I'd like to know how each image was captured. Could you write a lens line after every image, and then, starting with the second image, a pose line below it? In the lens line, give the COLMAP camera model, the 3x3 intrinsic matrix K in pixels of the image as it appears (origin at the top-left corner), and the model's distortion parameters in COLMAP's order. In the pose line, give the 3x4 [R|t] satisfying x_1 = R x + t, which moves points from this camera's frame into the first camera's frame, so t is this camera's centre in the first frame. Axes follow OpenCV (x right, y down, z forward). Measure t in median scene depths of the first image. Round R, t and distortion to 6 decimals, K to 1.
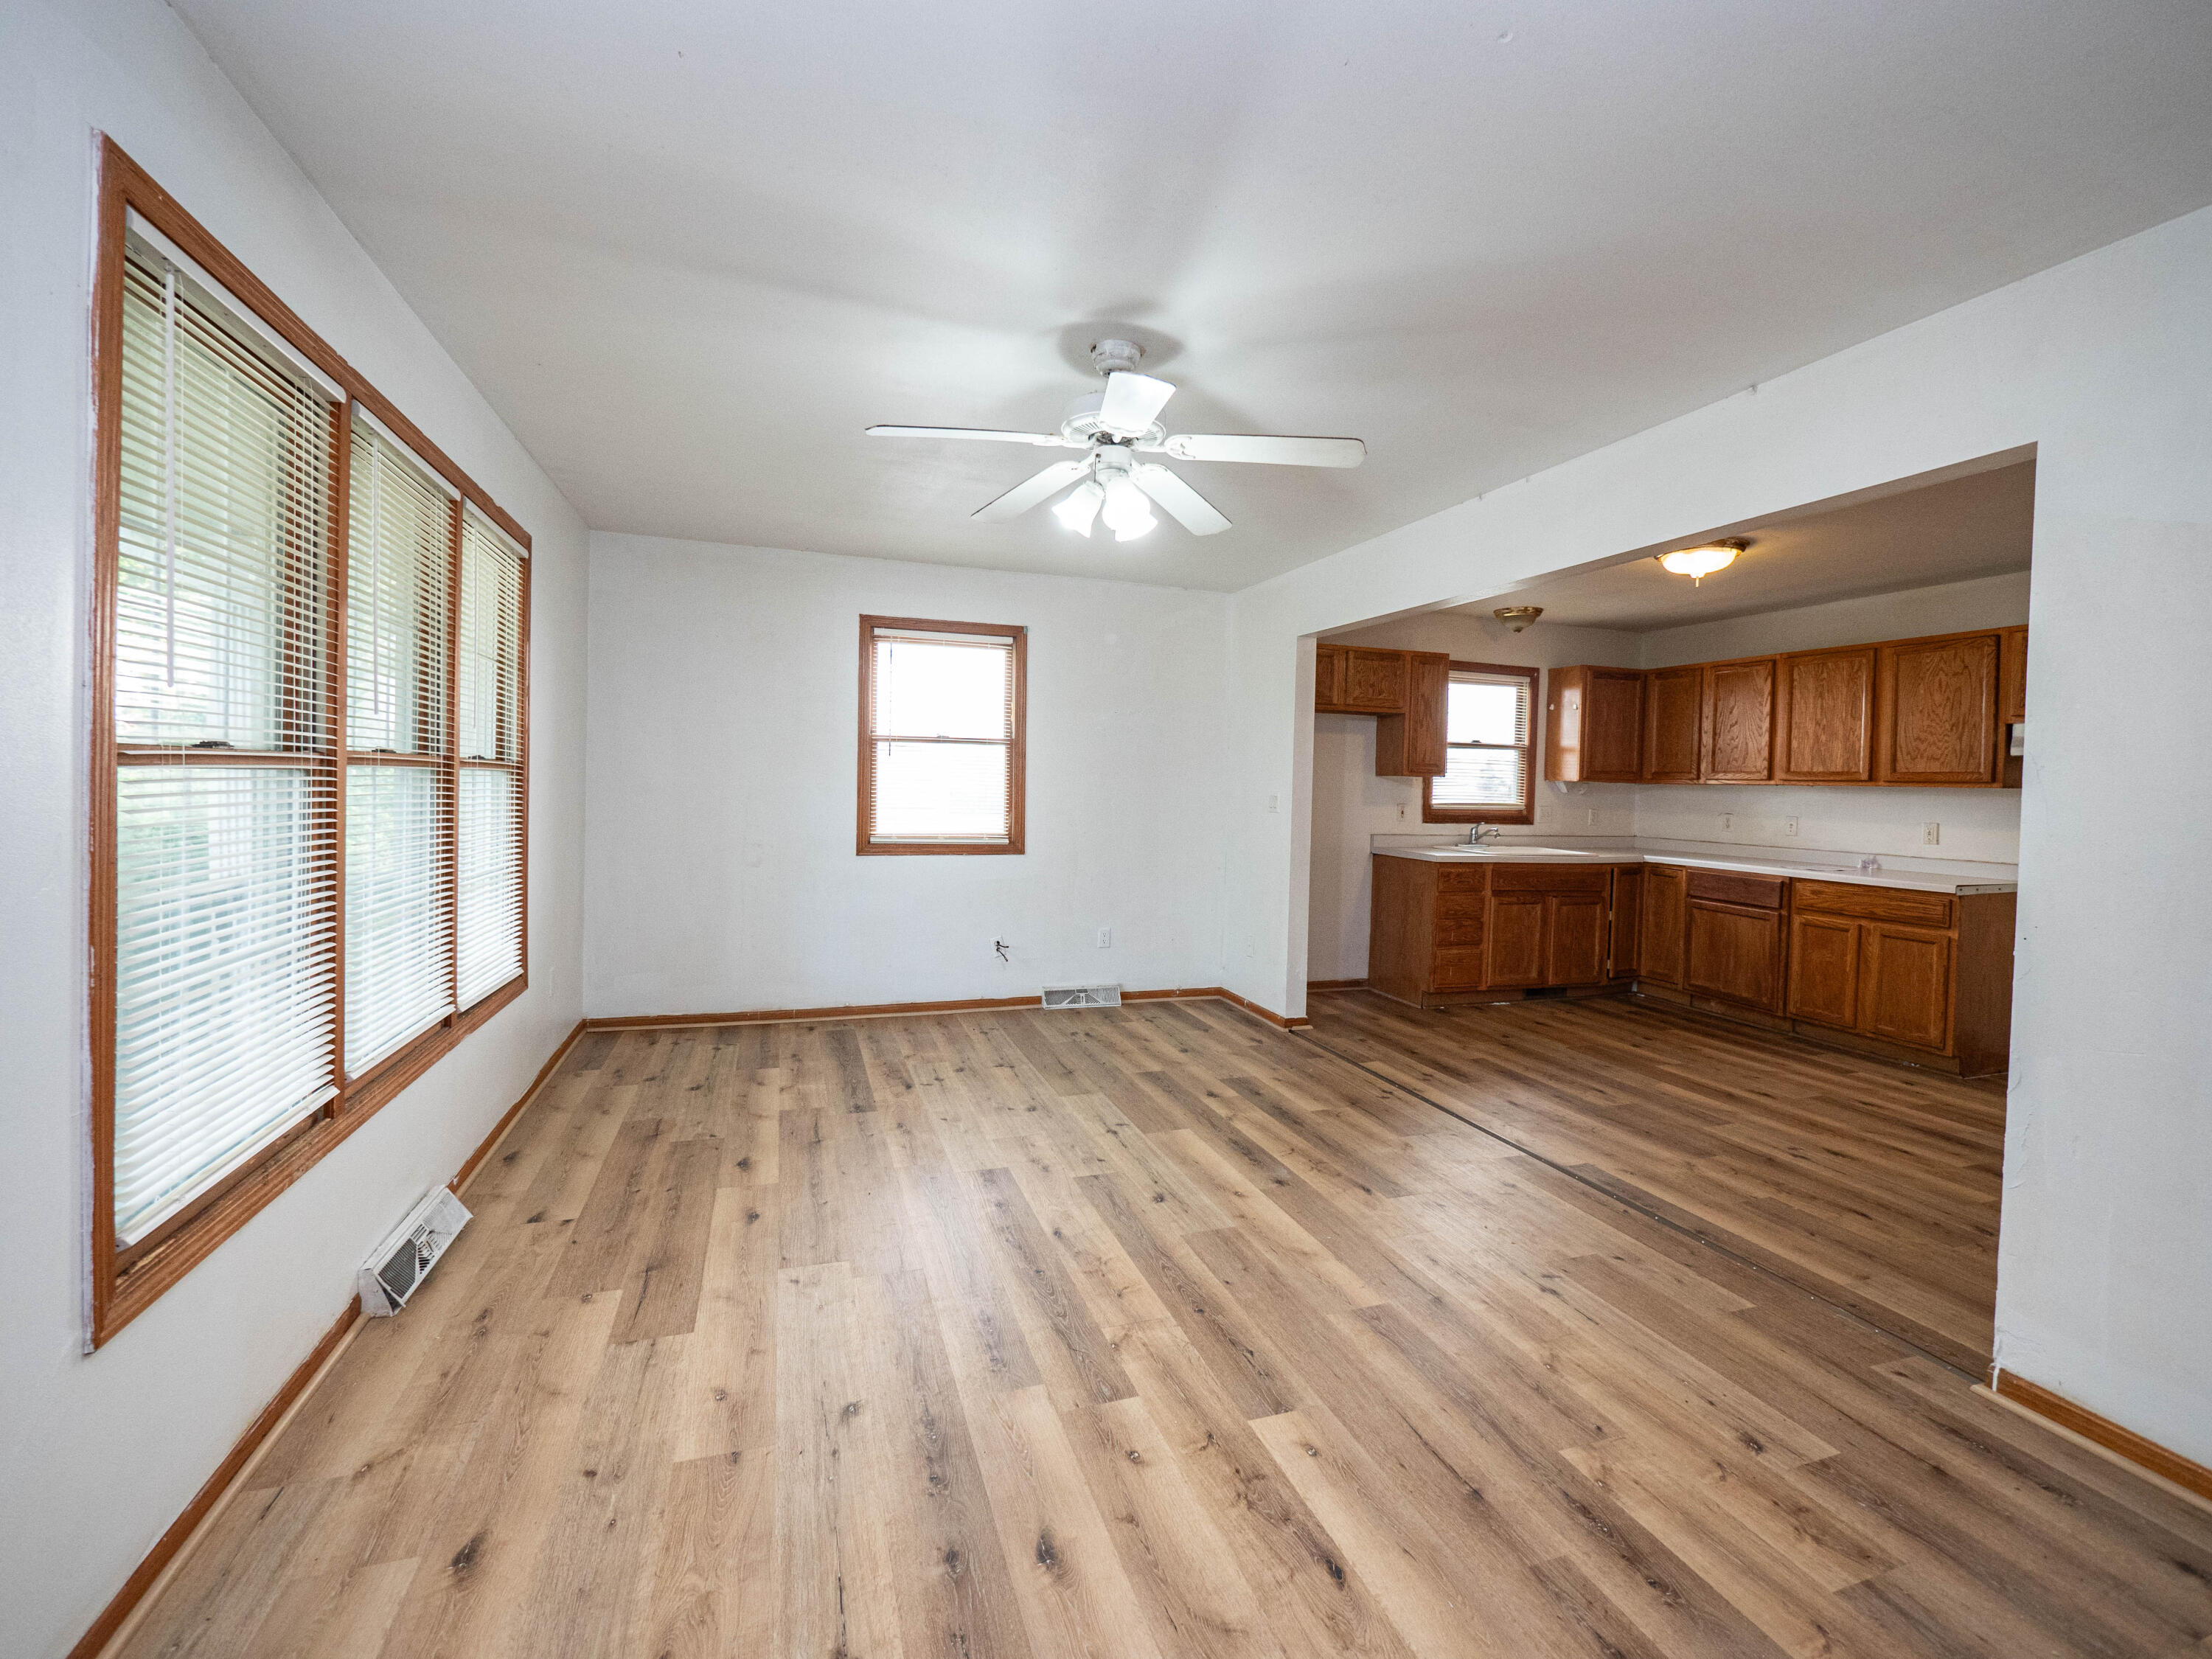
lens RADIAL K [[929.3, 0, 1089.7], [0, 929.3, 810.2], [0, 0, 1]] dist [-0.004275, 0.000015]
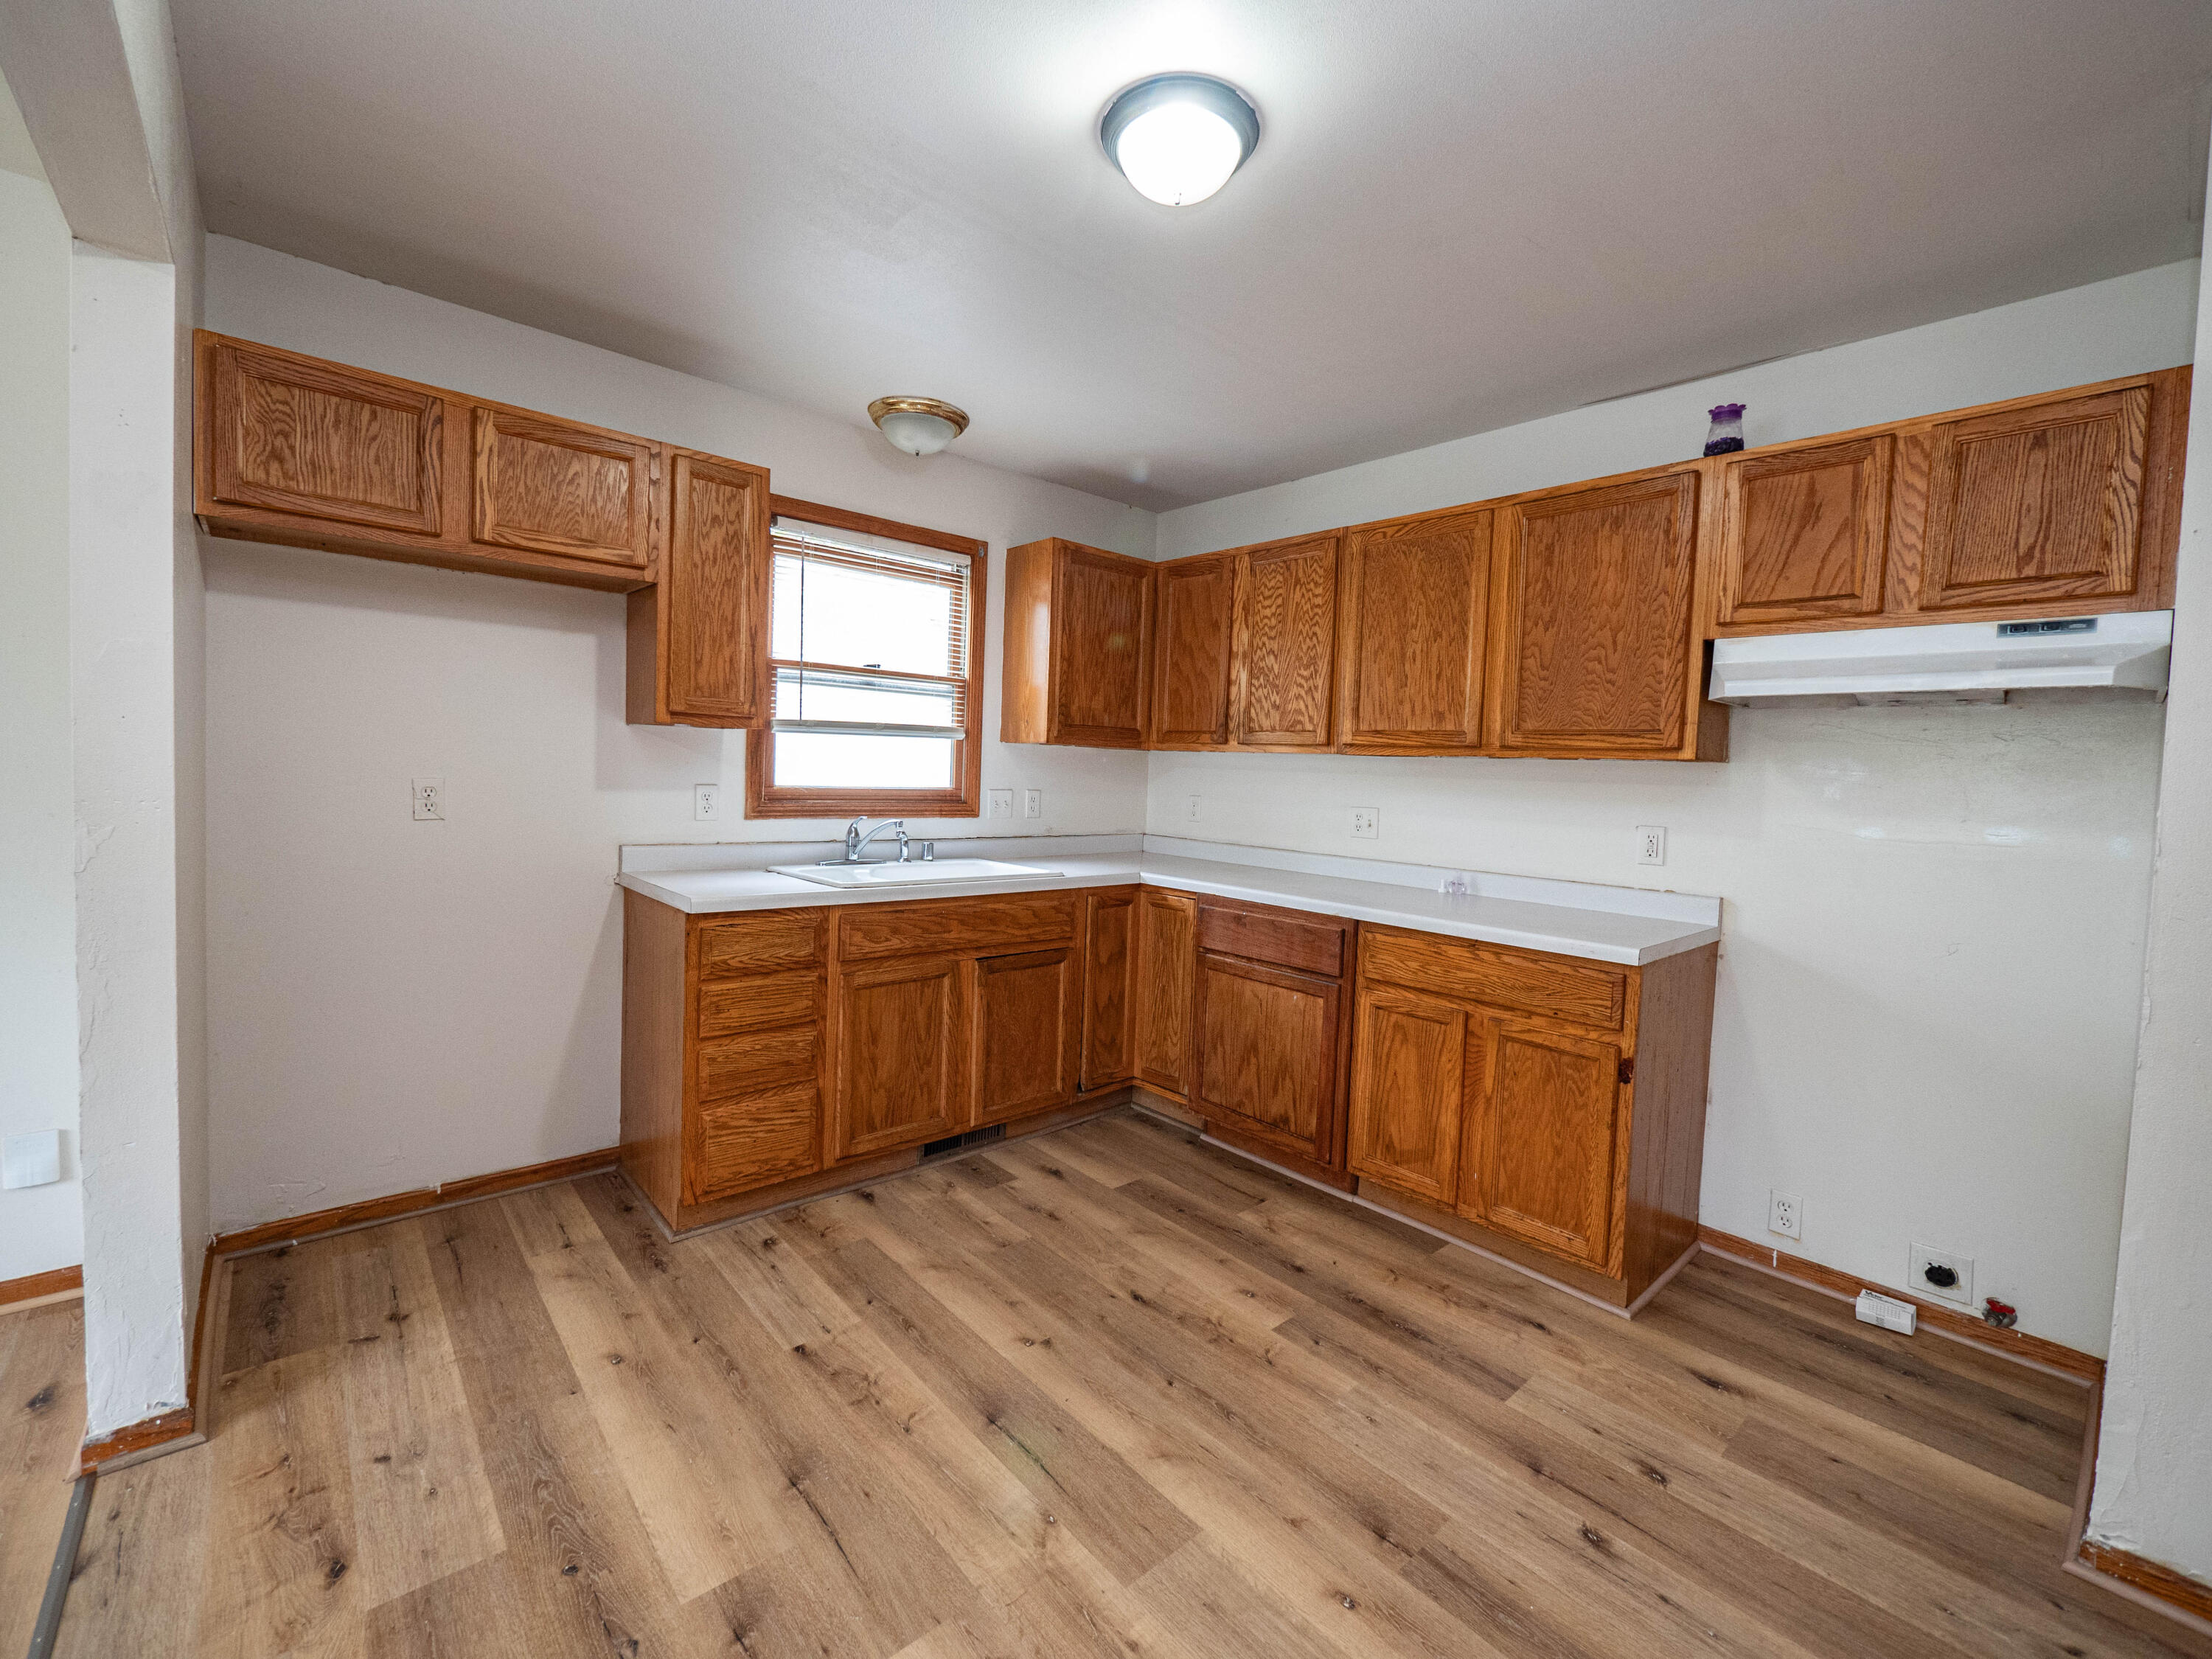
lens RADIAL K [[929.3, 0, 1094.5], [0, 929.3, 813.9], [0, 0, 1]] dist [-0.004275, 0.000015]
pose [[0.921483, -0.006361, 0.388366, 0.403025], [-0.005375, 0.999561, 0.029123, -0.005653], [-0.388381, -0.028924, 0.921045, 0.555865]]
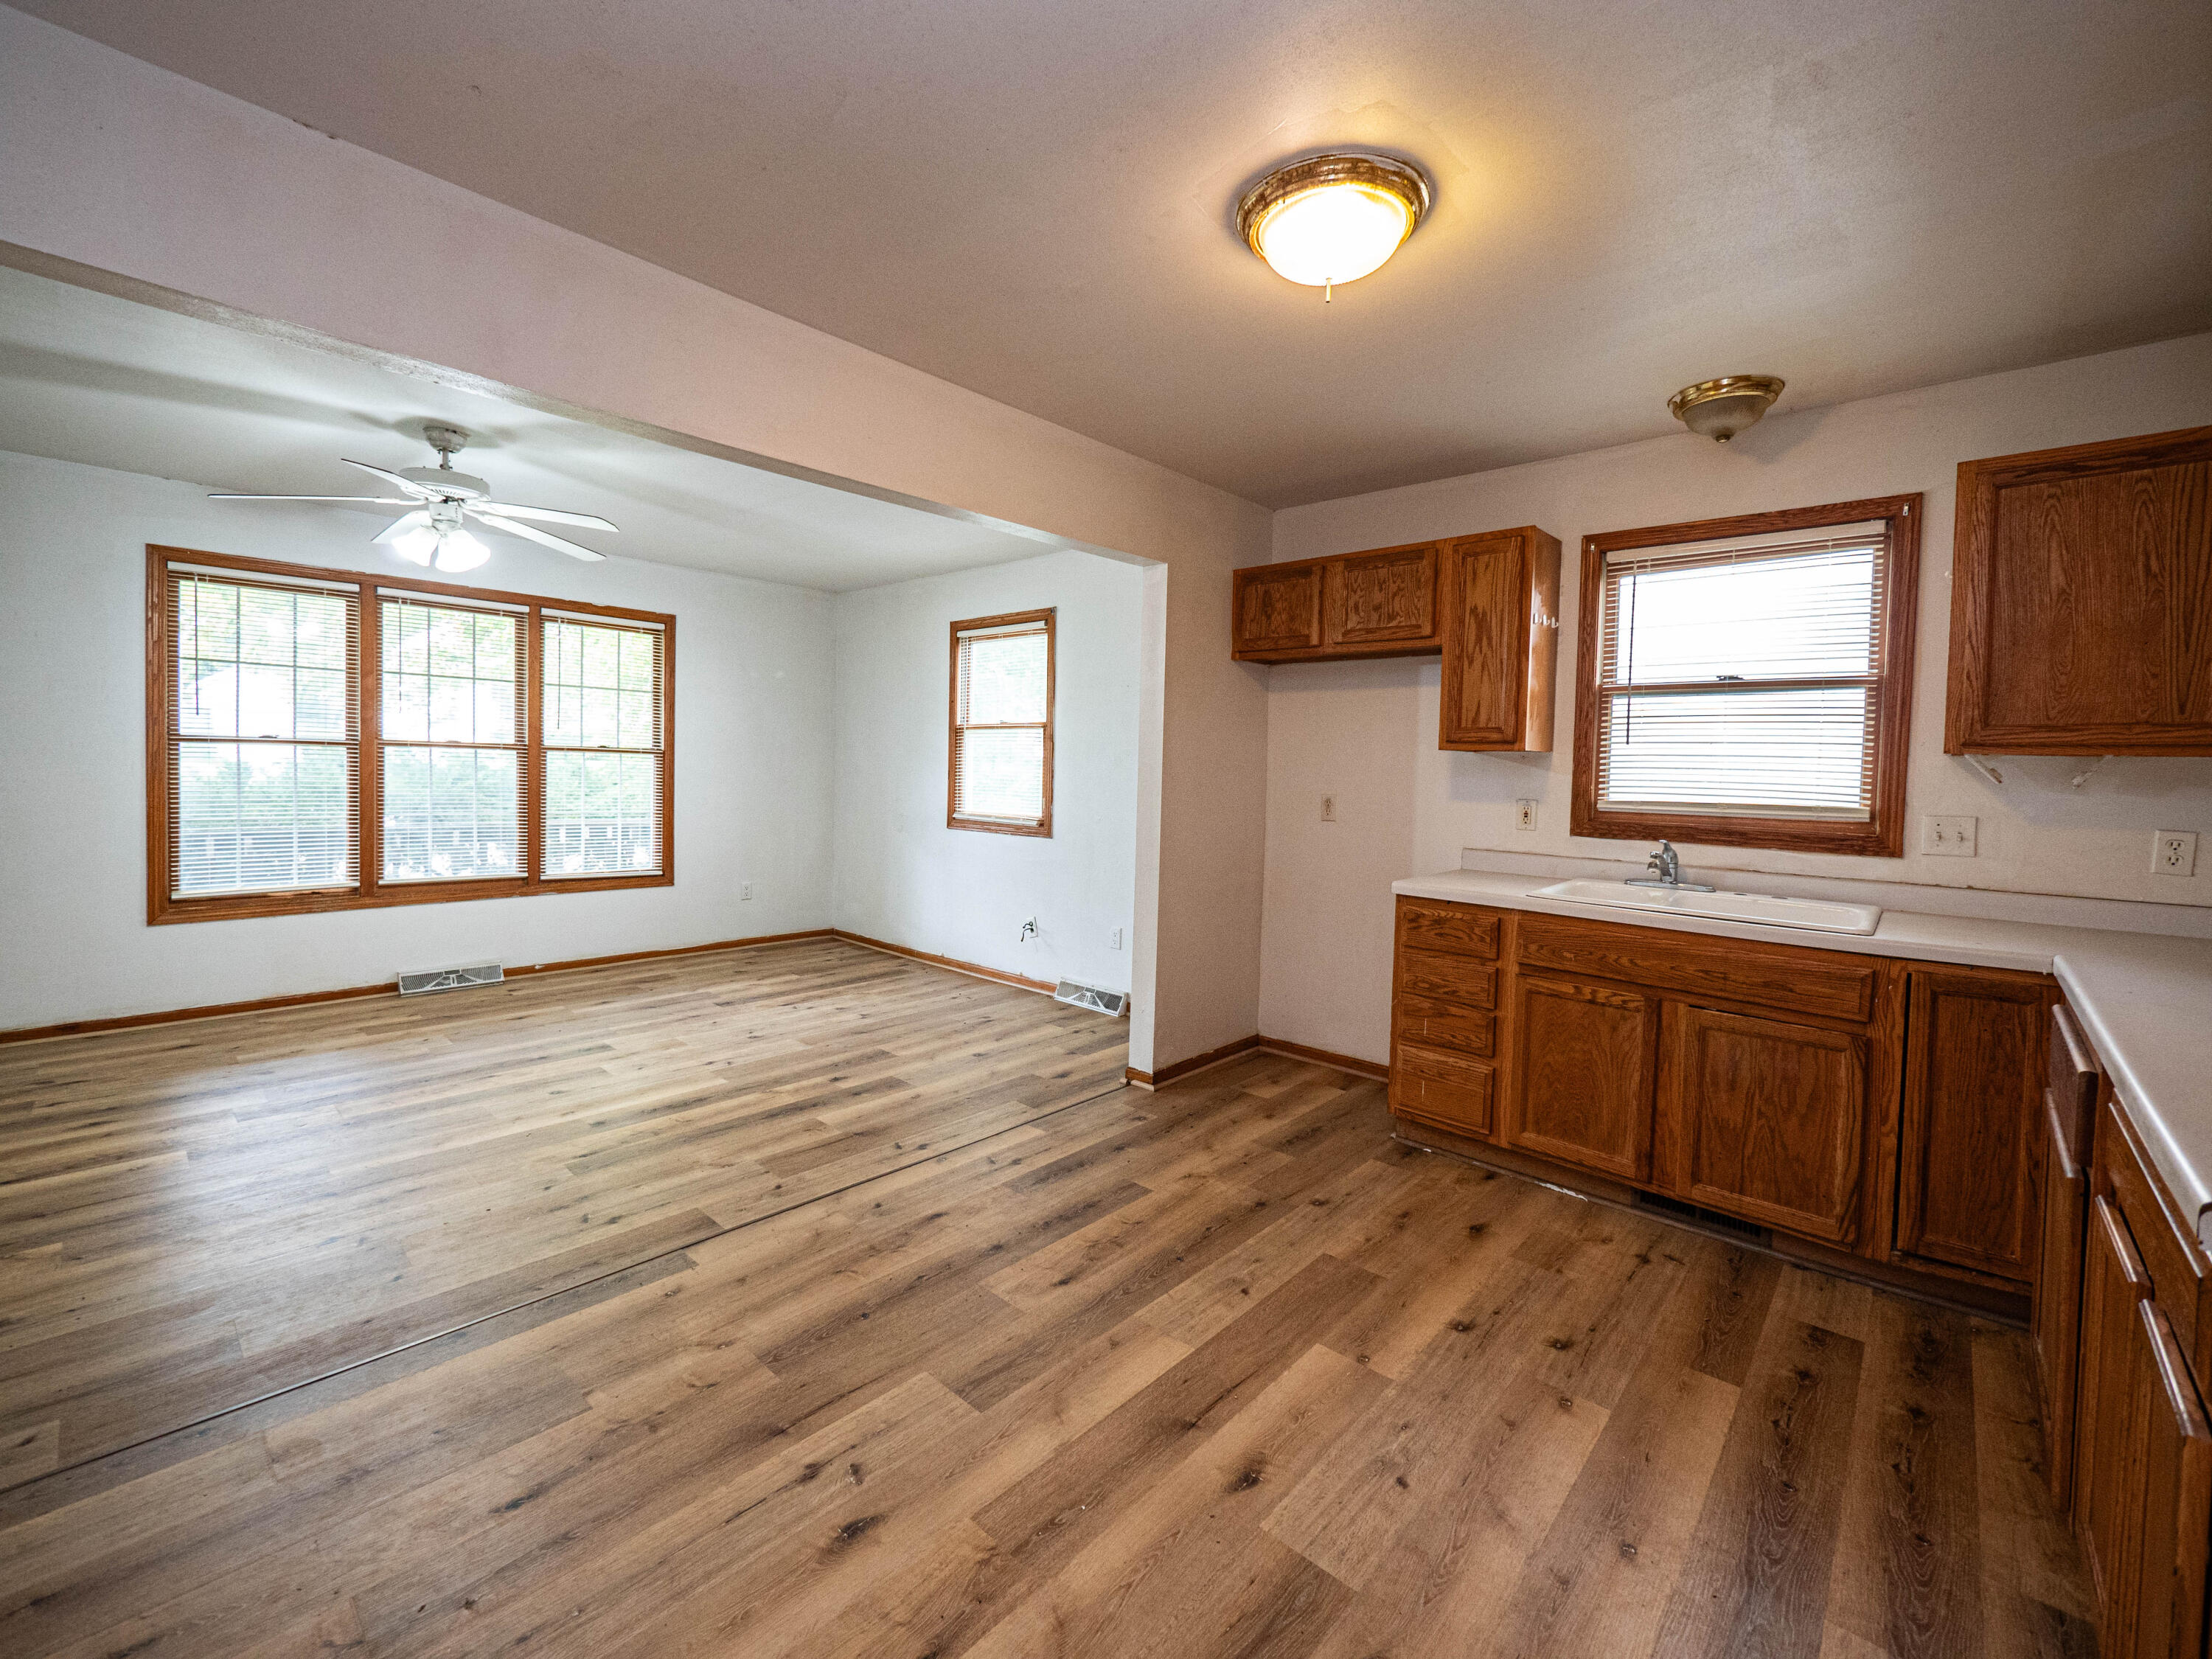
lens RADIAL K [[929.3, 0, 1115.1], [0, 929.3, 806.4], [0, 0, 1]] dist [-0.004275, 0.000015]
pose [[0.489292, 0.025230, -0.871755, 0.848029], [-0.041472, 0.999124, 0.005639, 0.005611], [0.871133, 0.033394, 0.489910, 0.592717]]
